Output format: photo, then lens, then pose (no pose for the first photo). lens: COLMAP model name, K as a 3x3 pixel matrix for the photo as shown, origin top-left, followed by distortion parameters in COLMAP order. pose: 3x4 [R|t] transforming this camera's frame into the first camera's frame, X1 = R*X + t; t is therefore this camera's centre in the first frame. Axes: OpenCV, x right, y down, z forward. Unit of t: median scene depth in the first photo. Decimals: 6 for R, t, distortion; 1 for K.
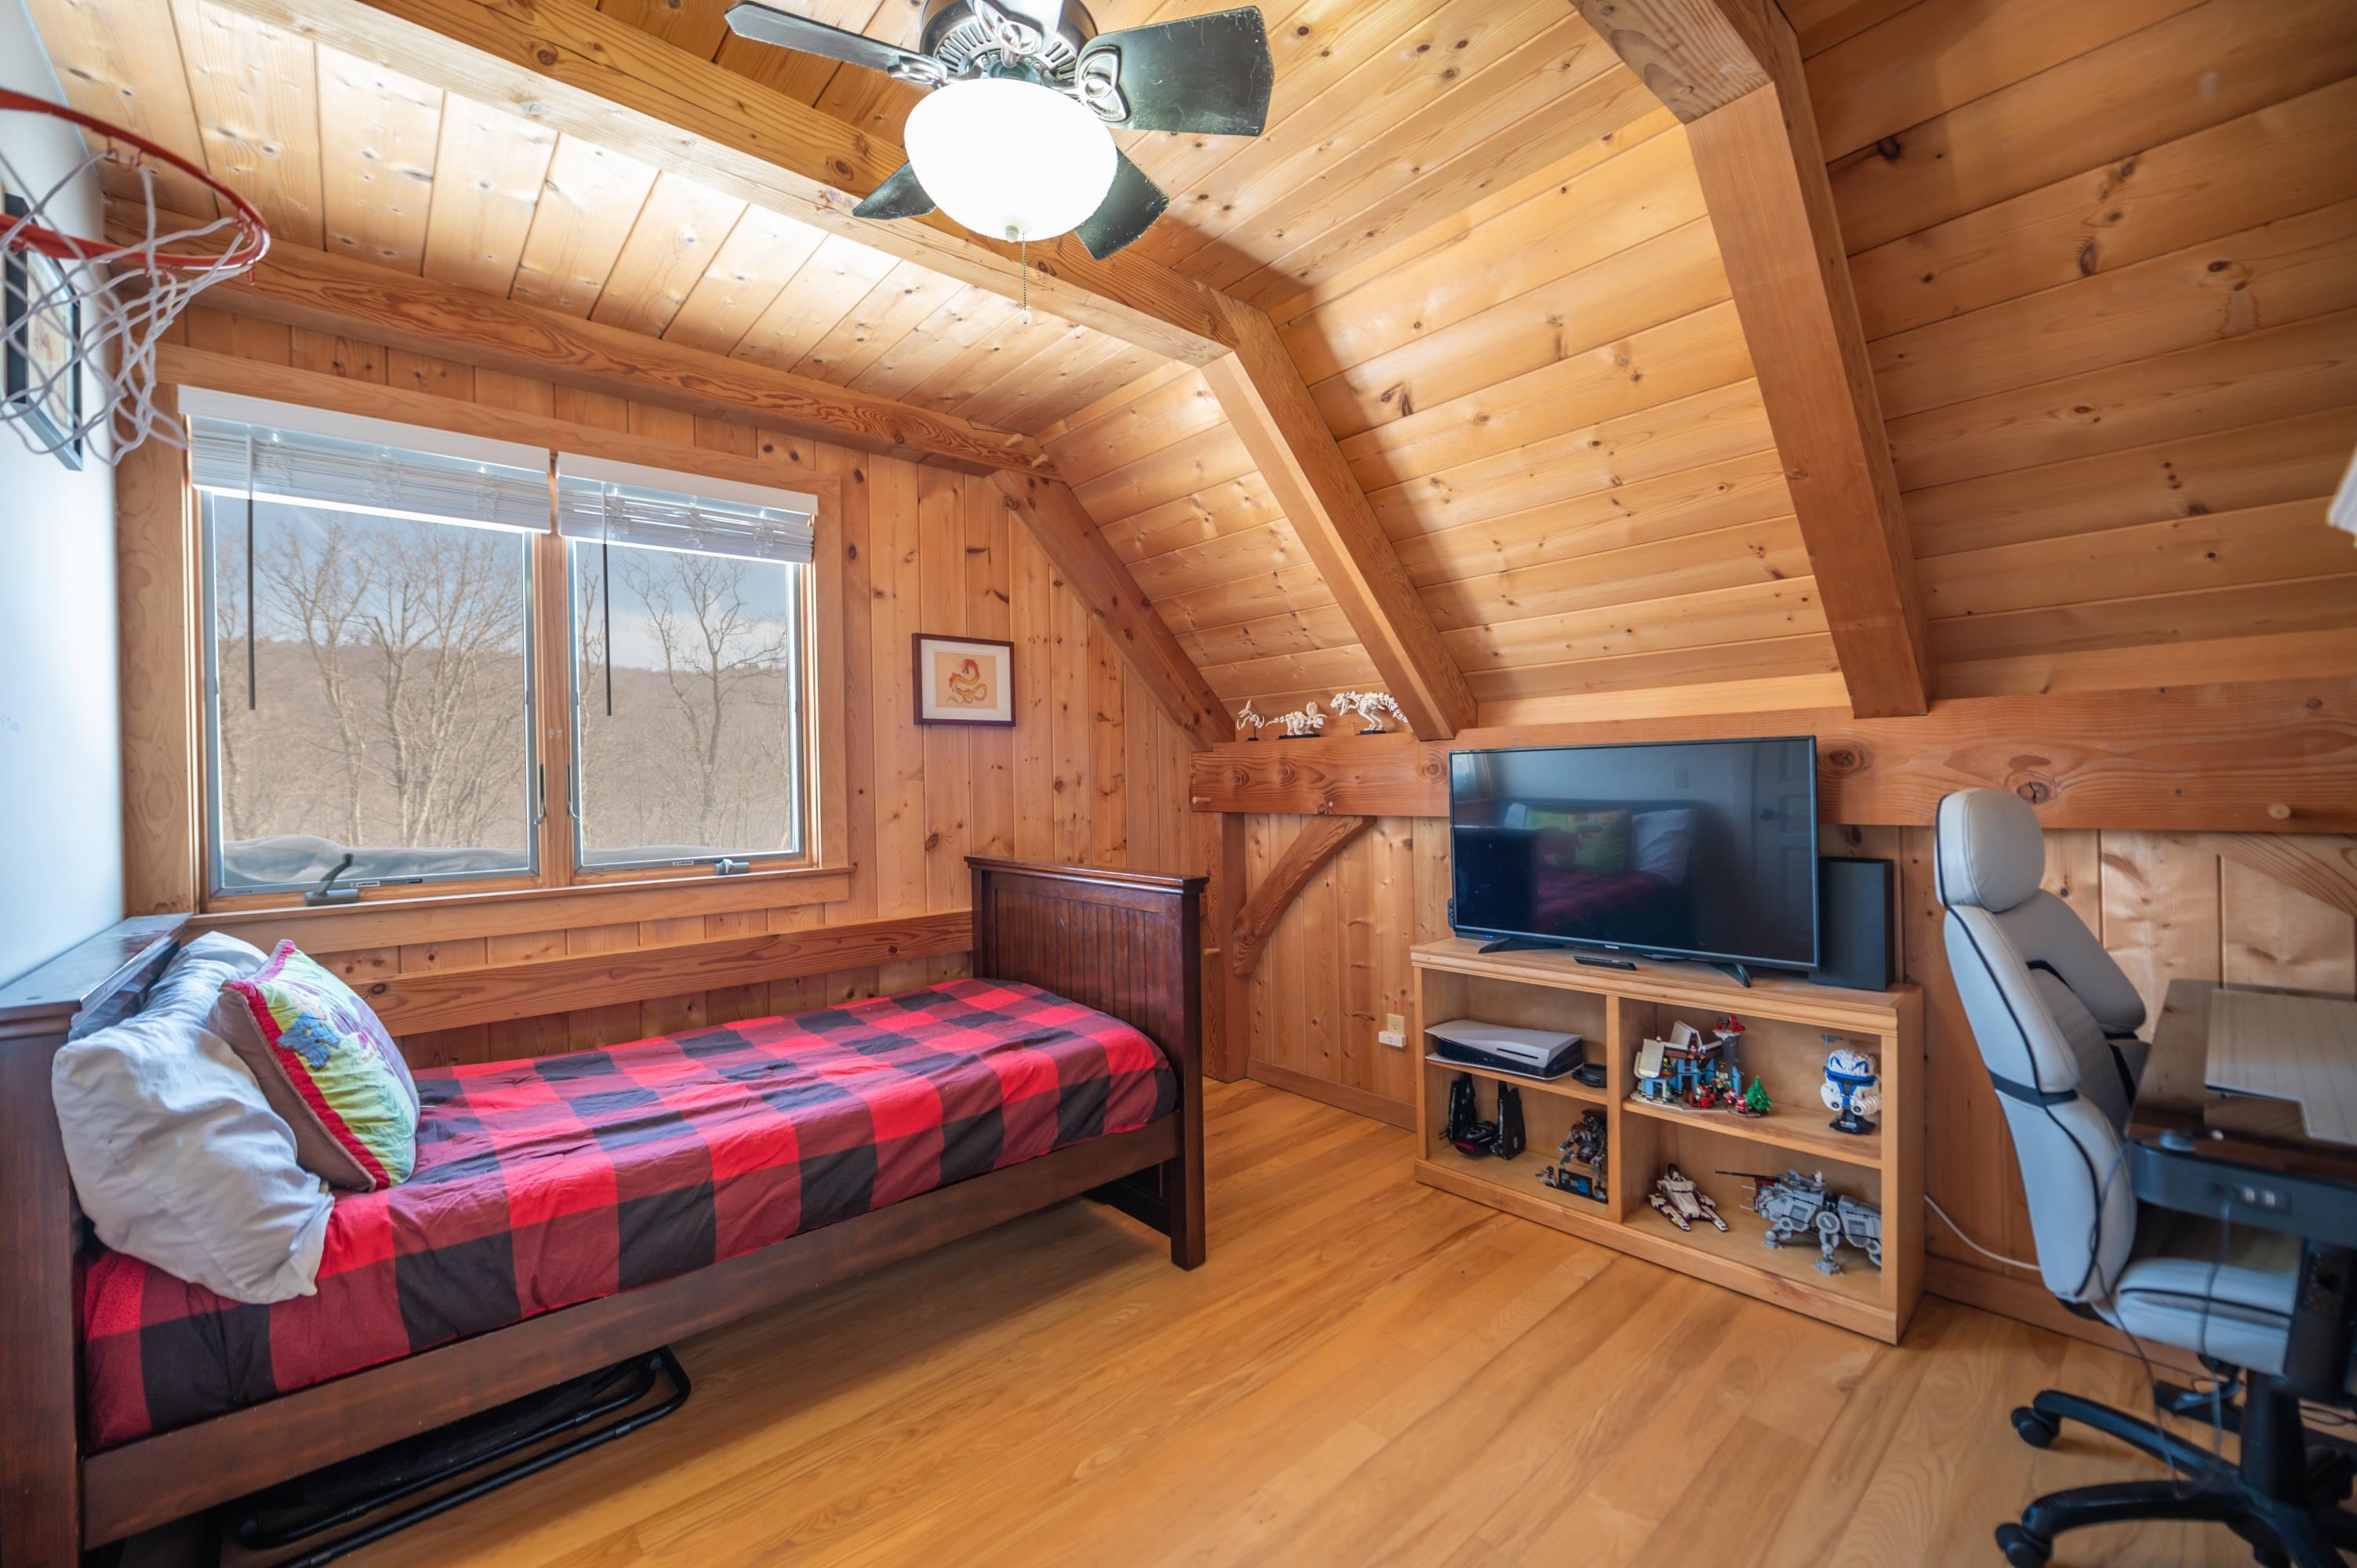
lens RADIAL K [[939.7, 0, 1168.4], [0, 939.7, 786.8], [0, 0, 1]] dist [-0.006120, -0.000893]
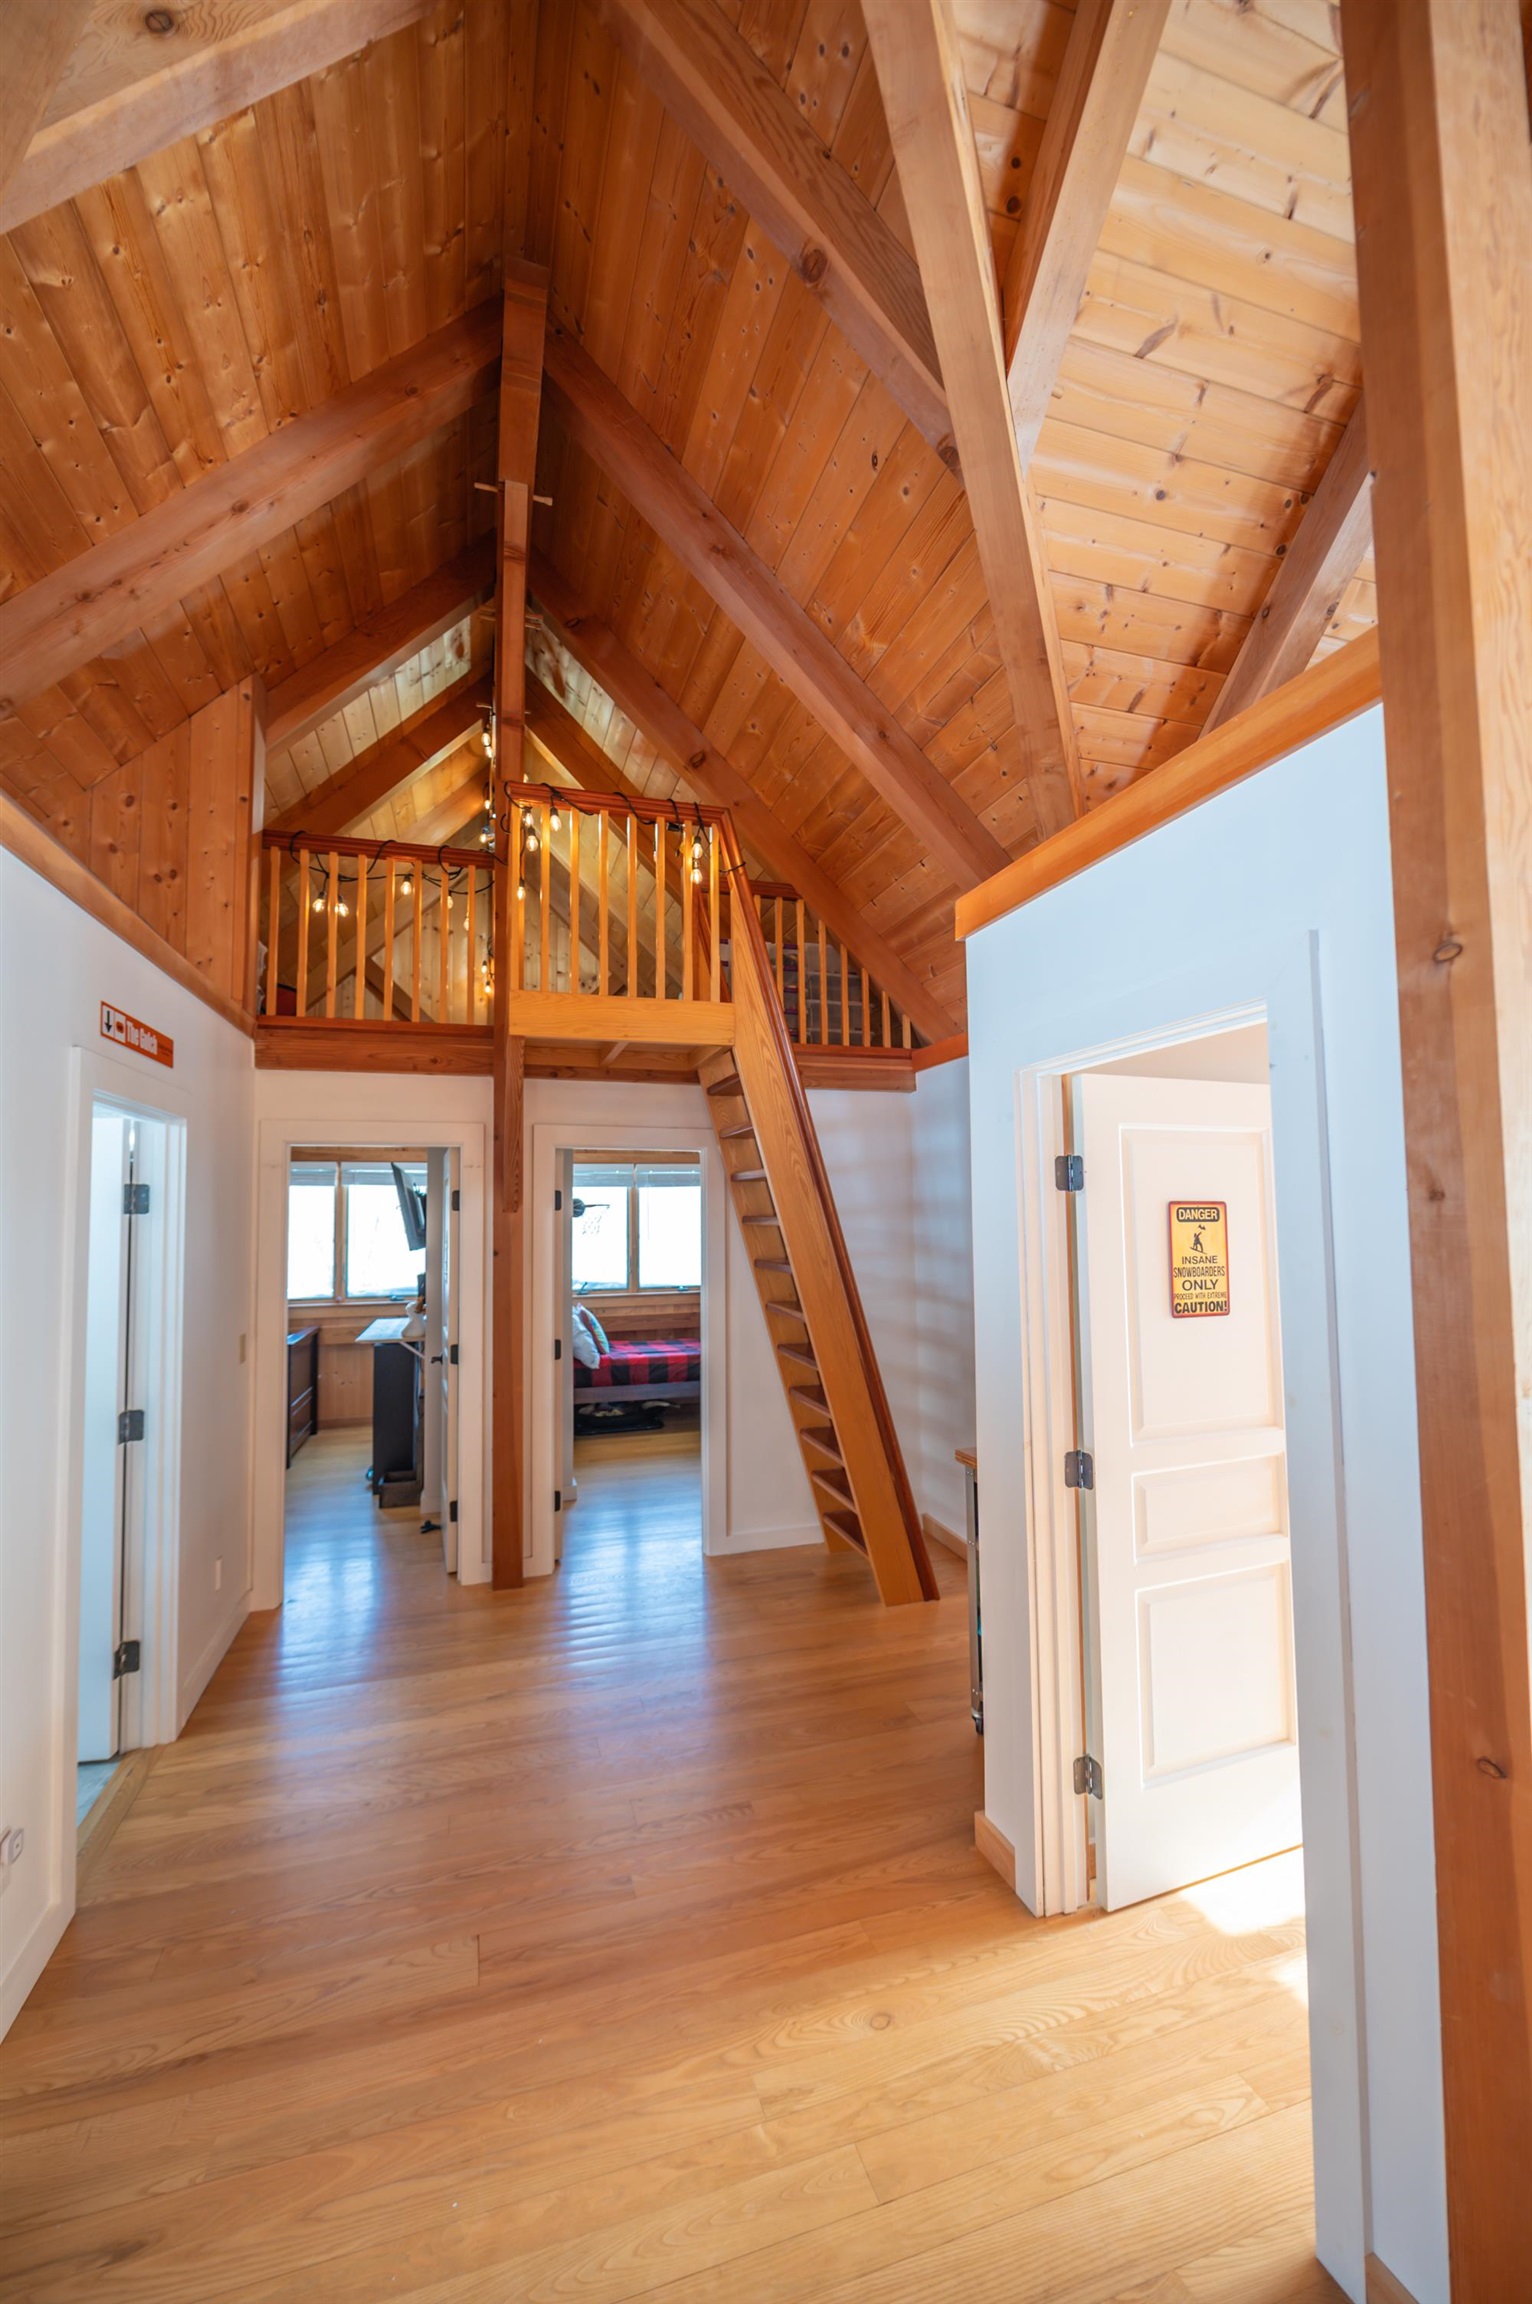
lens RADIAL K [[918.6, 0, 754.7], [0, 918.6, 1164.8], [0, 0, 1]] dist [-0.006120, -0.000893]
pose [[0.914180, -0.011186, -0.405153, 1.071881], [-0.009227, 0.998786, -0.048397, -0.195056], [0.405202, 0.047982, 0.912967, -1.833765]]
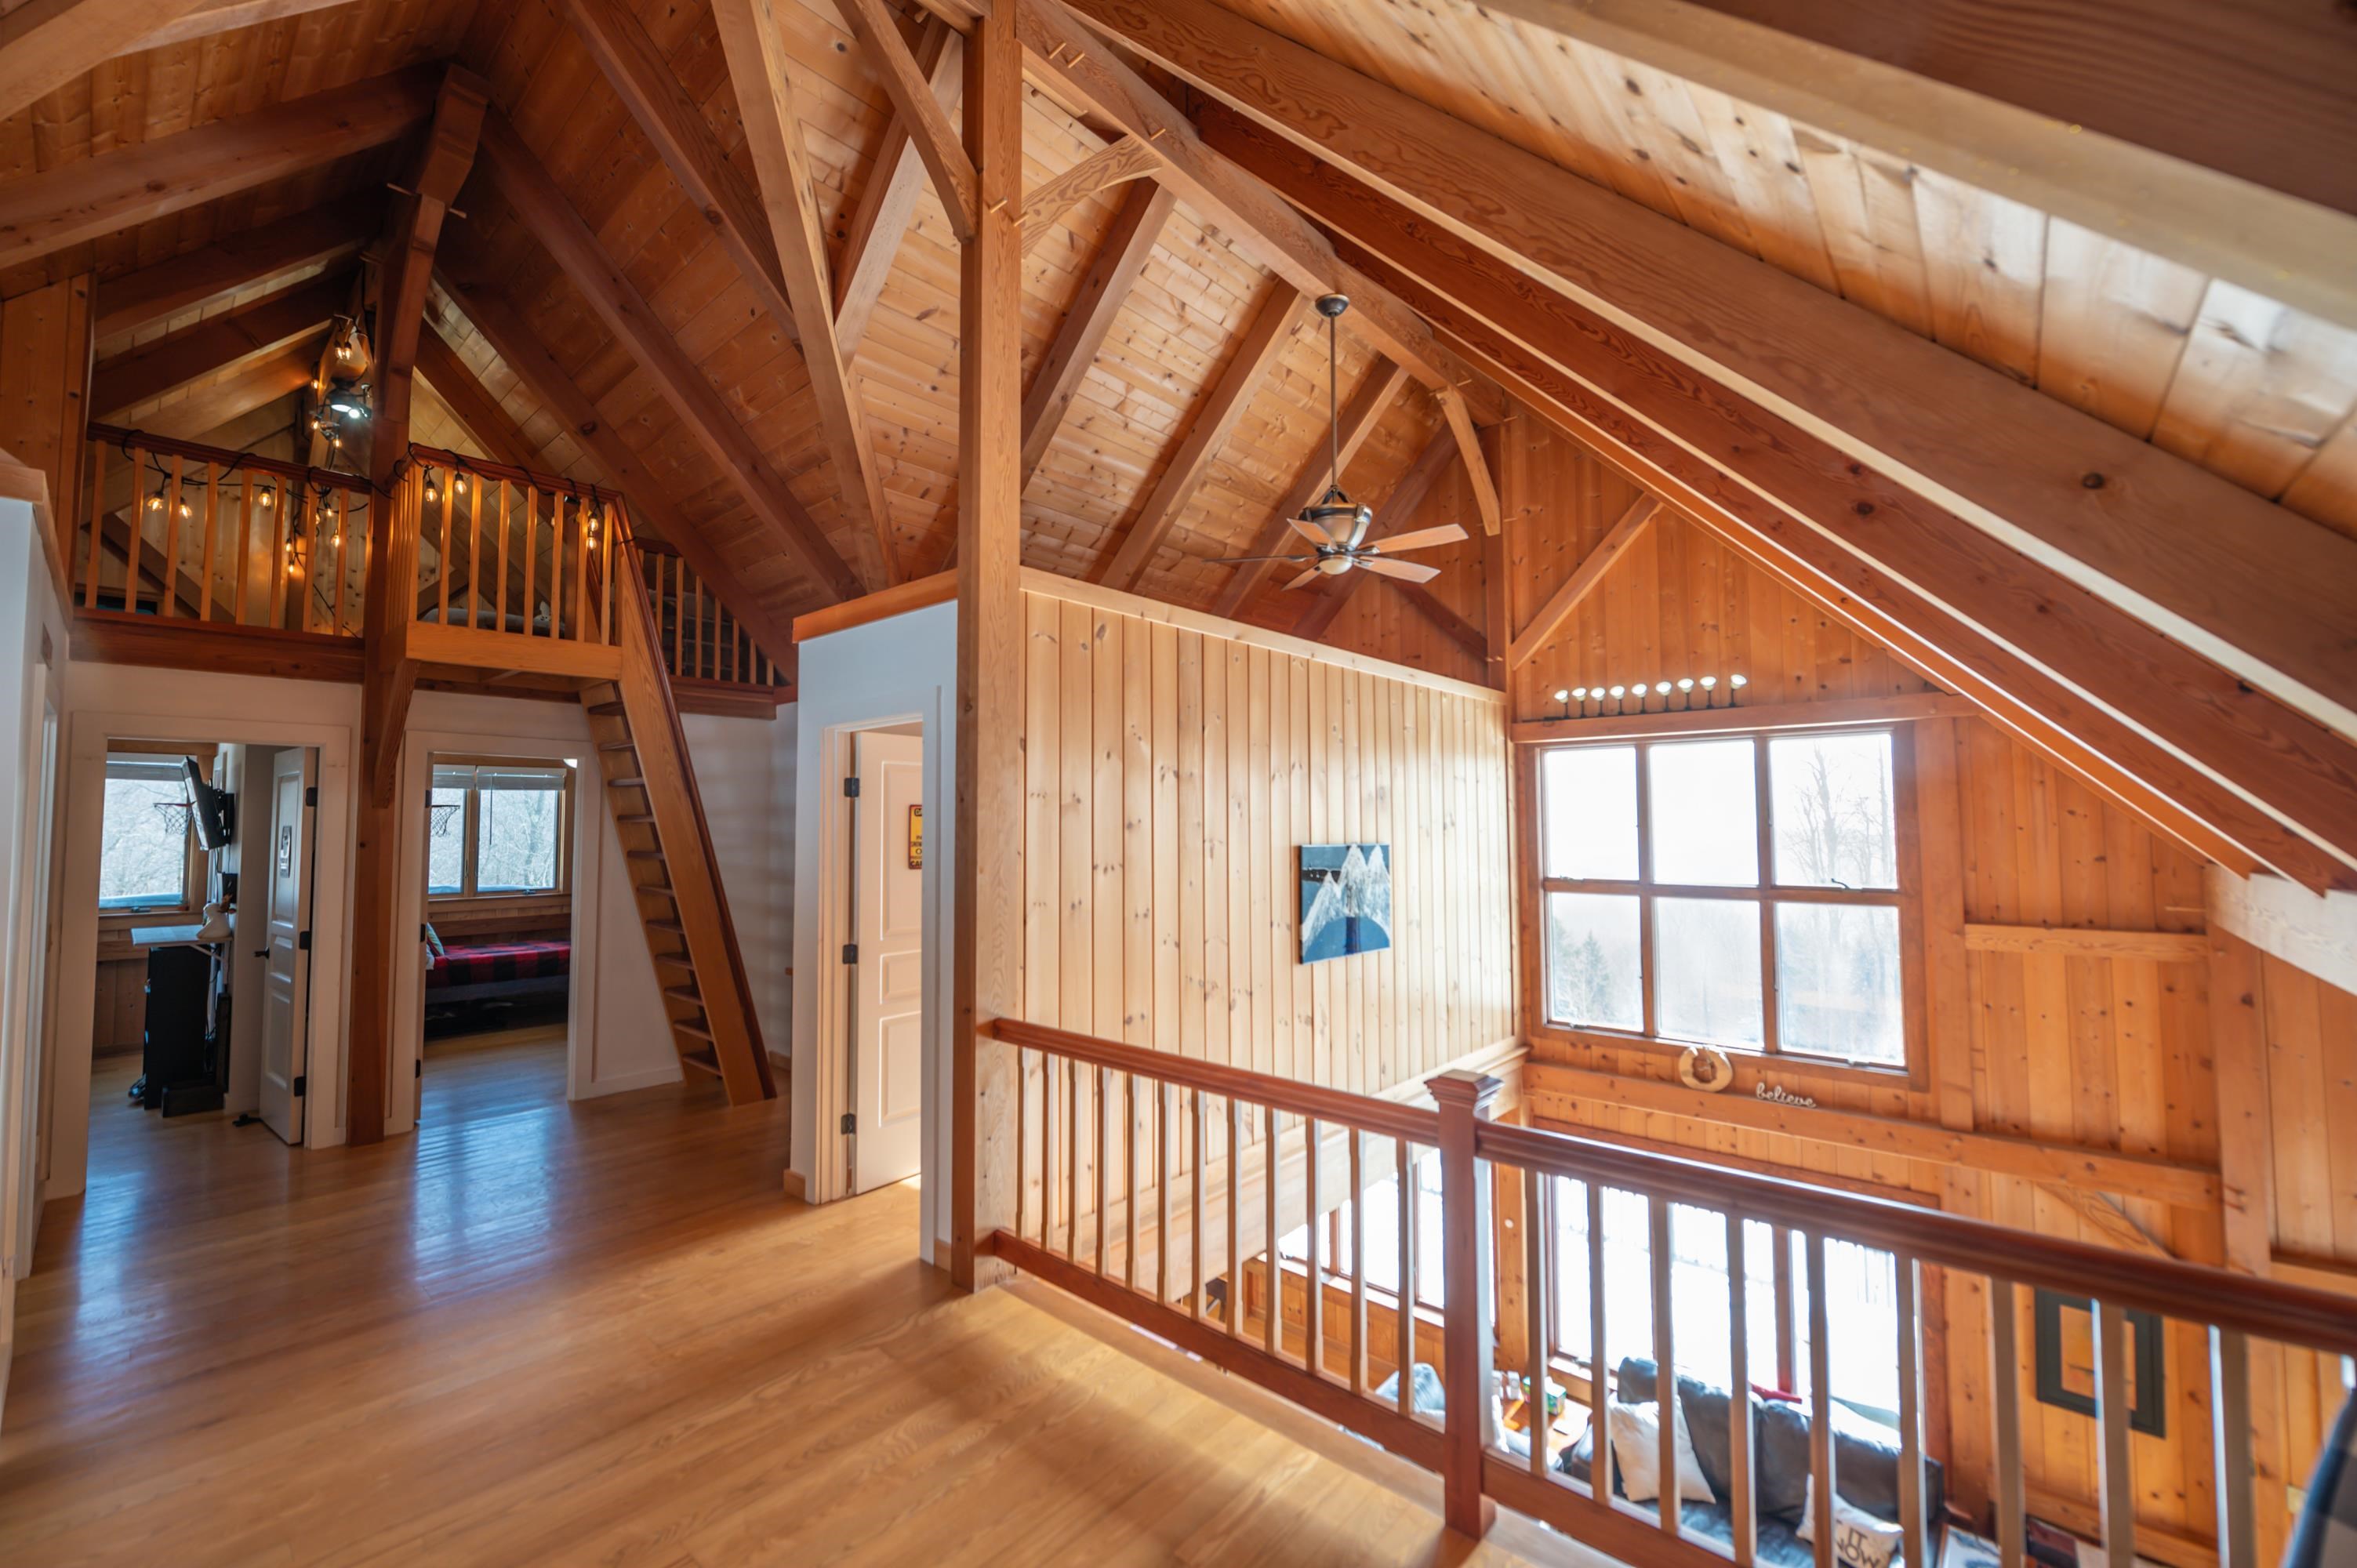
lens RADIAL K [[939.7, 0, 1168.2], [0, 939.7, 777.7], [0, 0, 1]] dist [-0.006120, -0.000893]
pose [[0.990922, 0.023828, 0.132307, 1.319335], [-0.016657, 0.998345, -0.055044, -0.169808], [-0.133400, 0.052340, 0.989679, -2.580408]]
